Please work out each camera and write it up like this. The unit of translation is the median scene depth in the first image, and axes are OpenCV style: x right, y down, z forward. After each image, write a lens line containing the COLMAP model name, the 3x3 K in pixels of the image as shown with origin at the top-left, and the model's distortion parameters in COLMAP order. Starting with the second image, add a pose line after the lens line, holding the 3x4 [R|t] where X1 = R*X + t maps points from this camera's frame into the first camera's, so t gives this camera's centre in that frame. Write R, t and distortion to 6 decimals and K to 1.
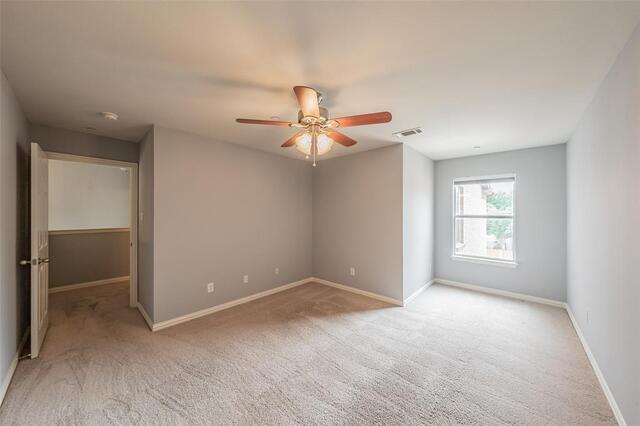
lens RADIAL K [[227.5, 0, 320.5], [0, 227.5, 214.2], [0, 0, 1]] dist [0.003064, 0.000055]
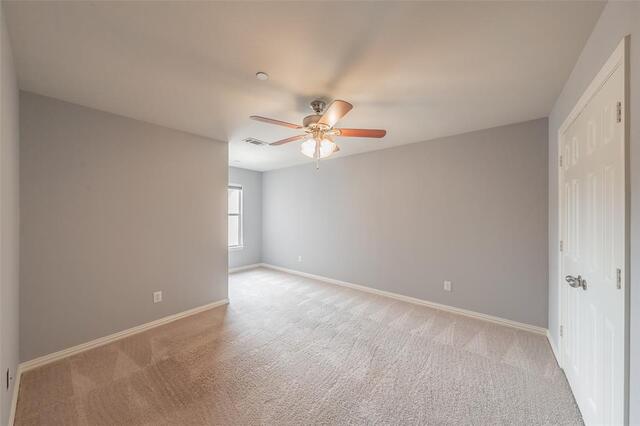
lens RADIAL K [[227.5, 0, 321.8], [0, 227.5, 210.9], [0, 0, 1]] dist [0.003064, 0.000055]
pose [[-0.066088, 0.004616, 0.997803, -0.656962], [0.016707, 0.999854, -0.003519, 0.003735], [-0.997674, 0.016437, -0.066155, 0.615525]]
